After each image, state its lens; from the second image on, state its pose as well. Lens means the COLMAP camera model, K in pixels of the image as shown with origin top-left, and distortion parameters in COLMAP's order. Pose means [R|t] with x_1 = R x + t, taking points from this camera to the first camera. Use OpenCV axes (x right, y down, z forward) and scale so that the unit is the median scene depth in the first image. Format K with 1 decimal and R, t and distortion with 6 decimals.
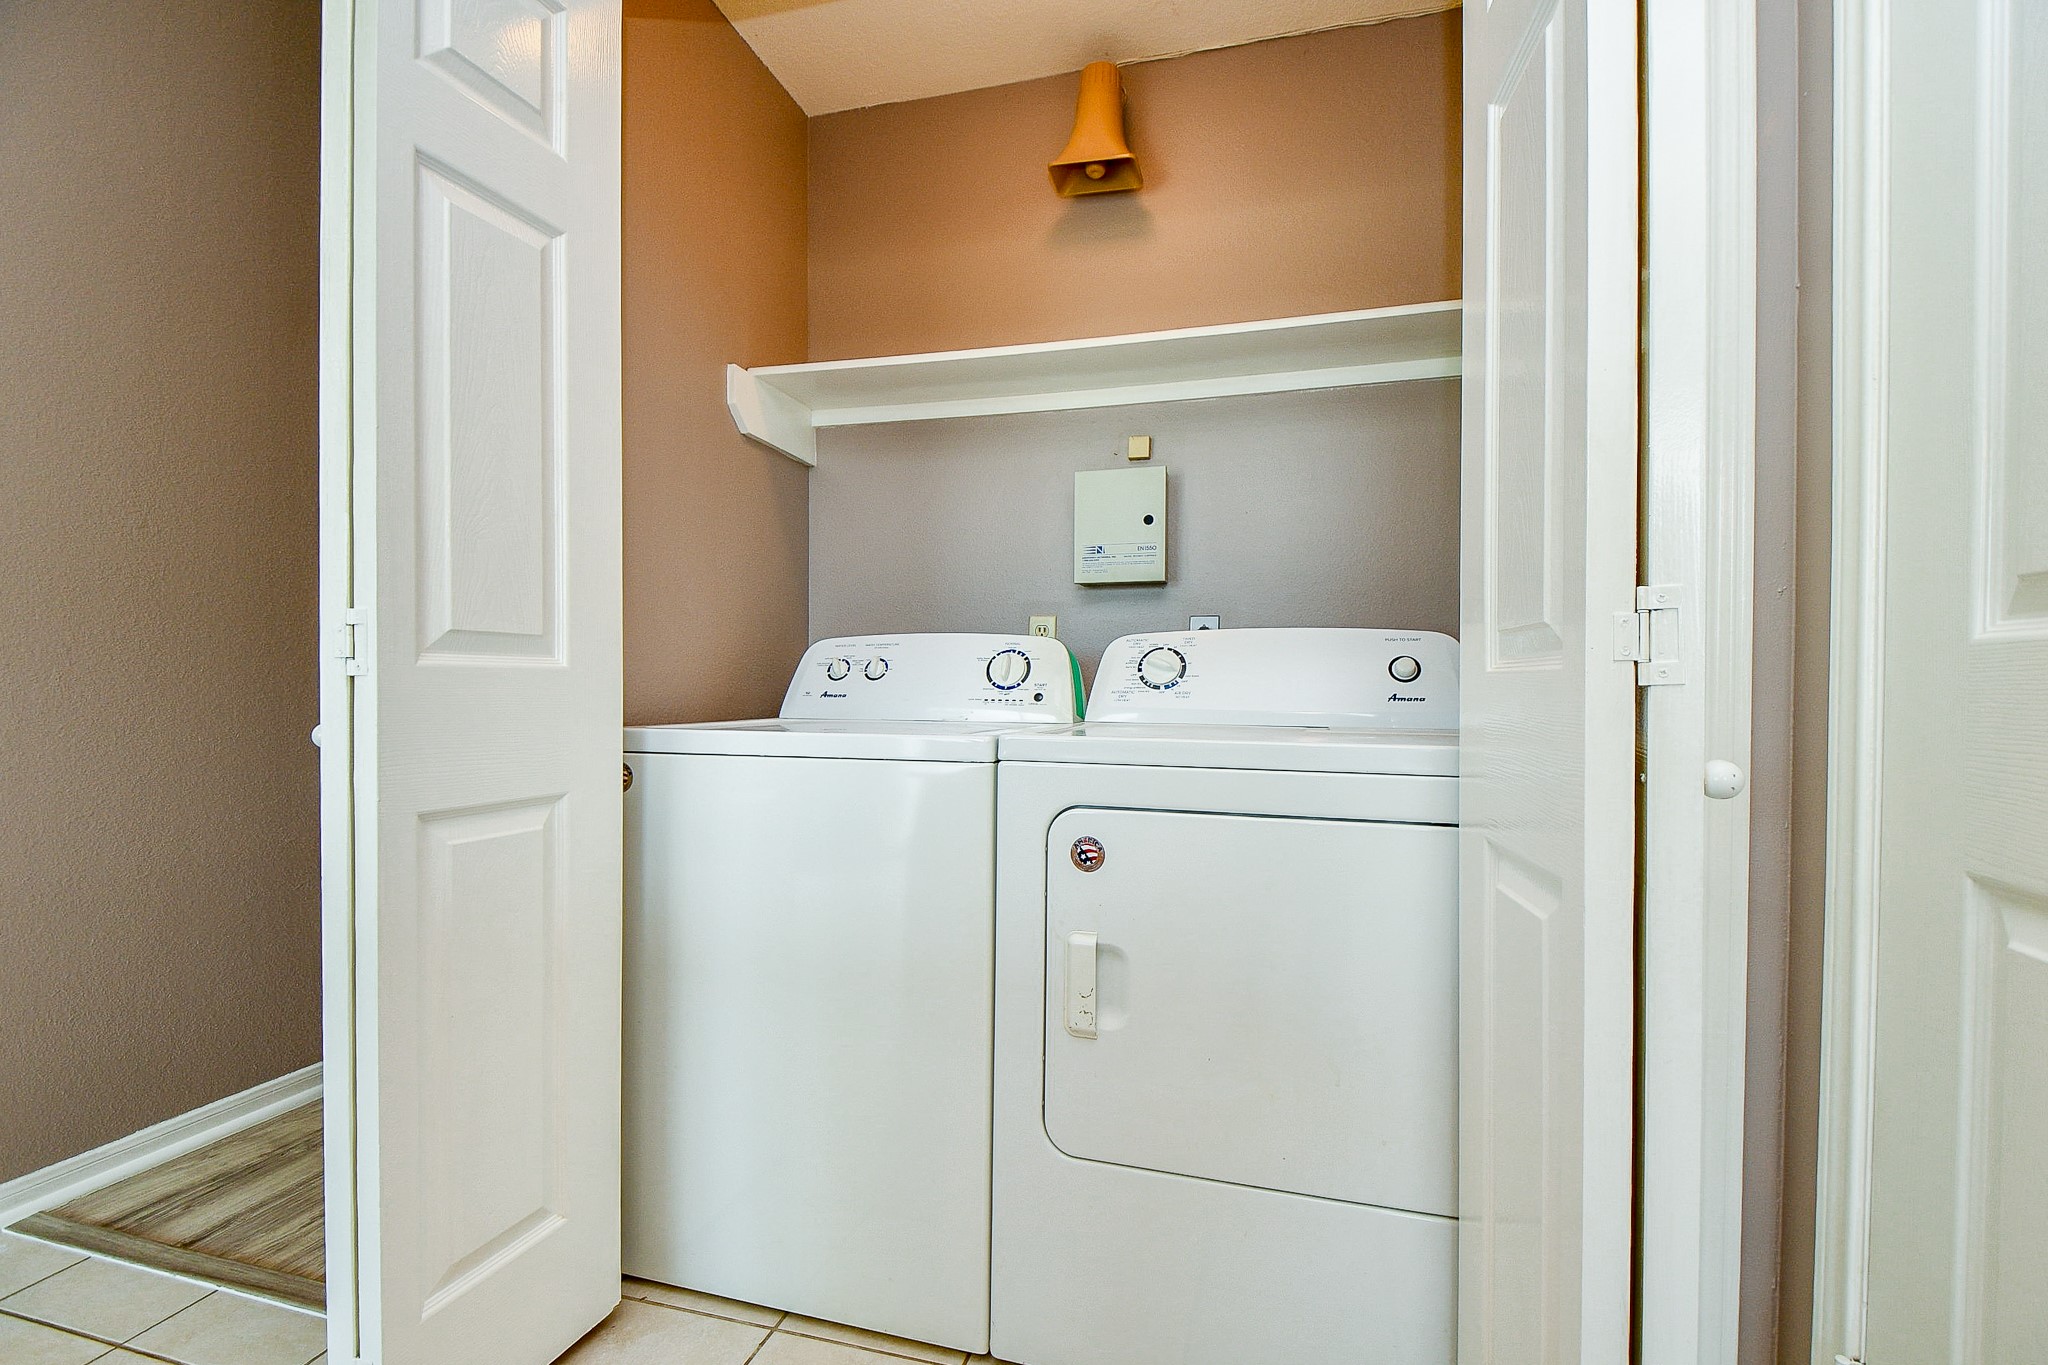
lens RADIAL K [[892.4, 0, 1029.6], [0, 892.4, 683.1], [0, 0, 1]] dist [-0.005012, -0.000744]
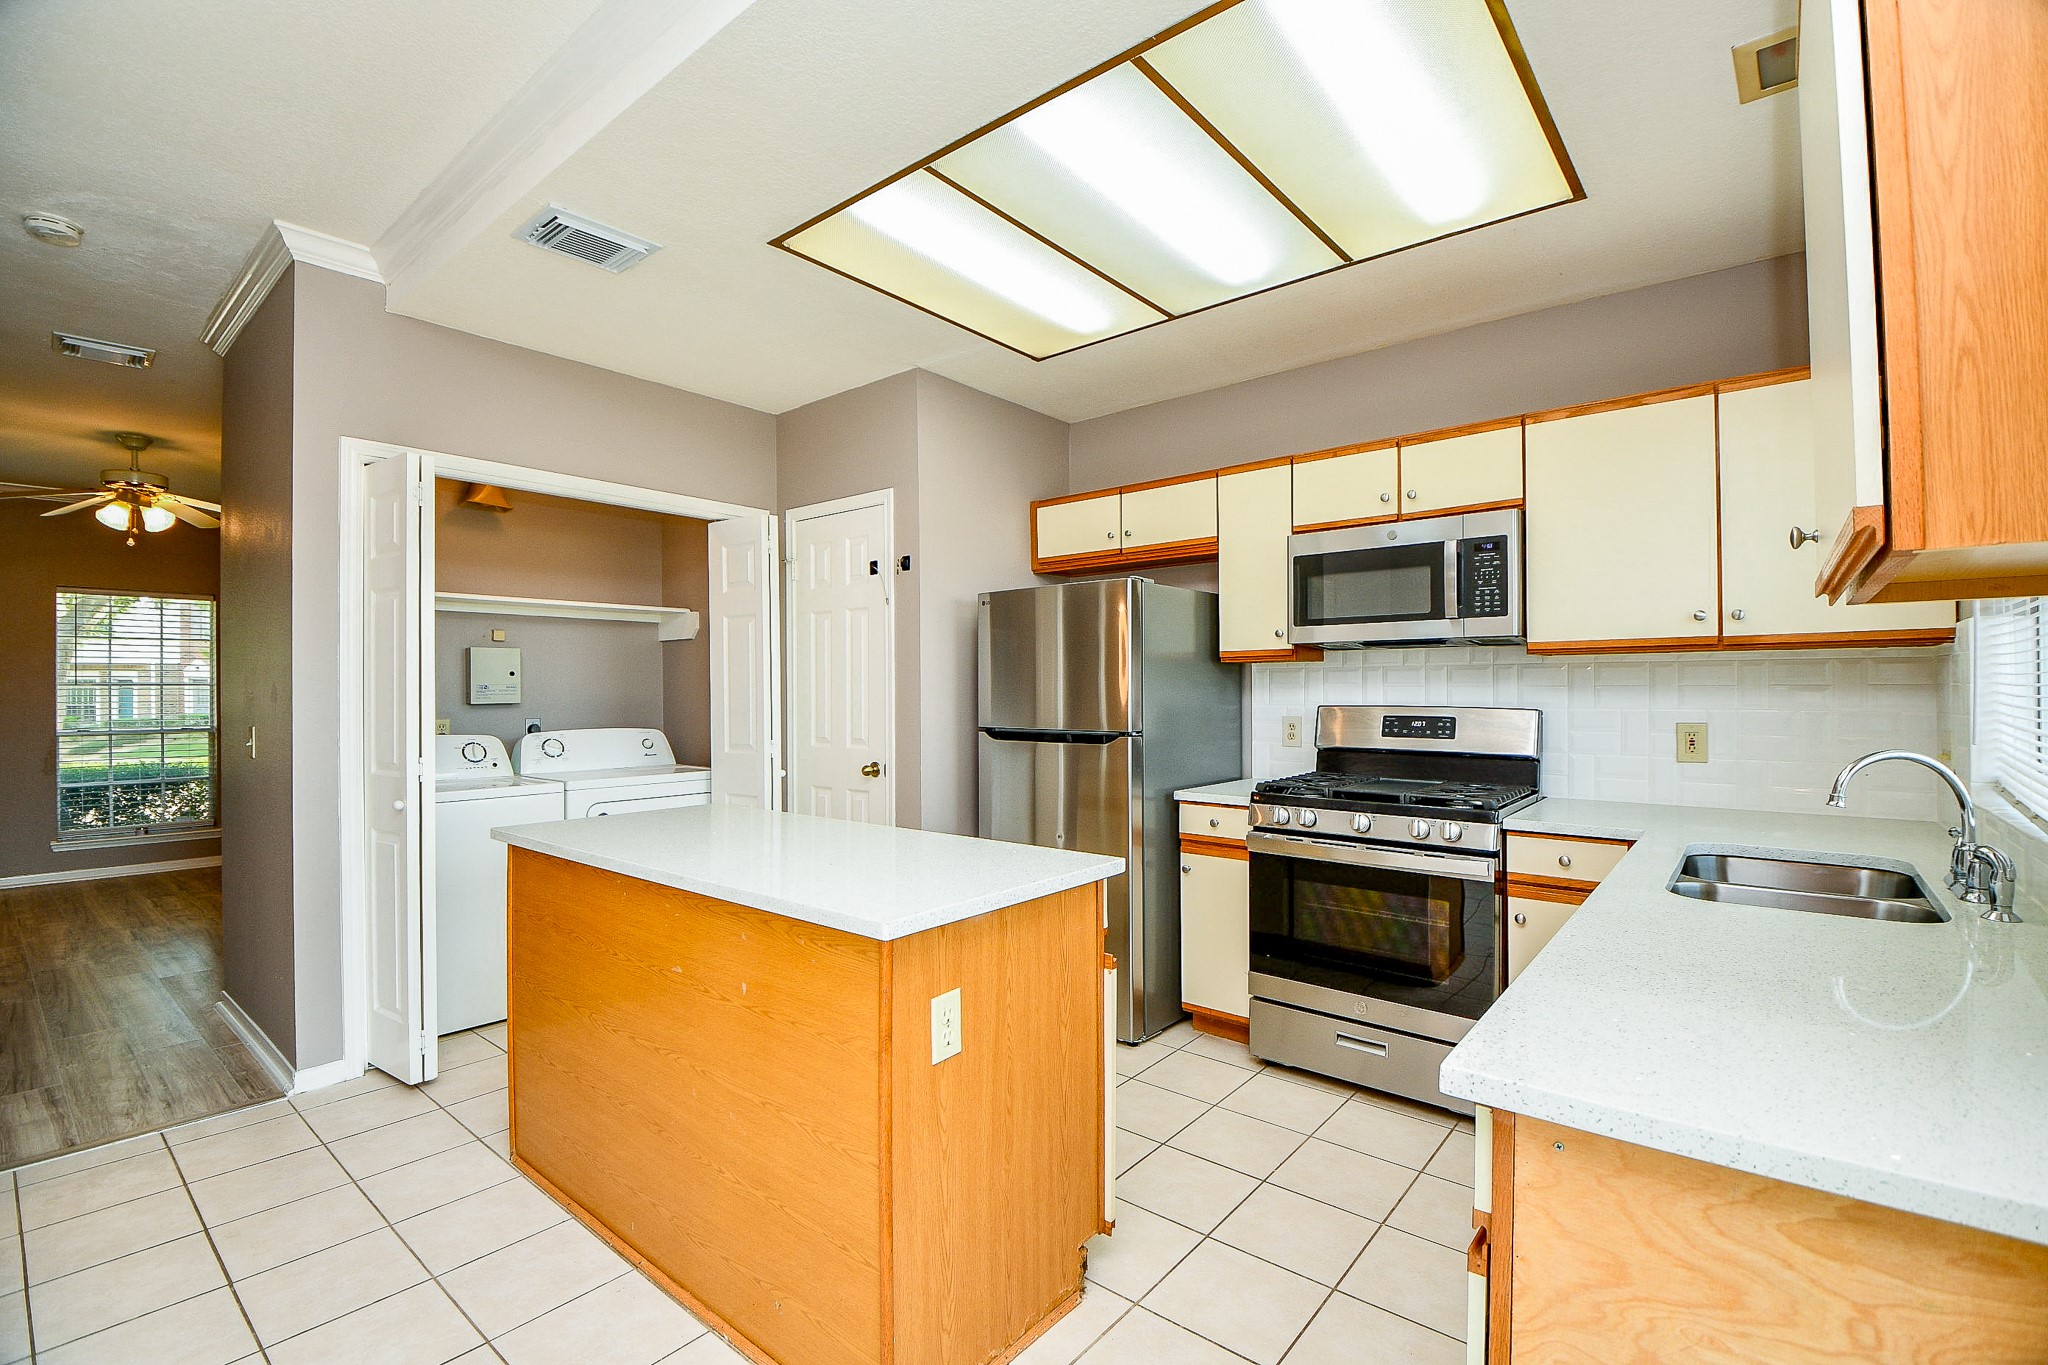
lens RADIAL K [[892.4, 0, 1025.9], [0, 892.4, 687.1], [0, 0, 1]] dist [-0.005012, -0.000744]
pose [[0.410114, 0.000375, 0.912034, -1.429776], [0.010580, 0.999931, -0.005168, -0.147441], [-0.911973, 0.011769, 0.410082, -1.053354]]
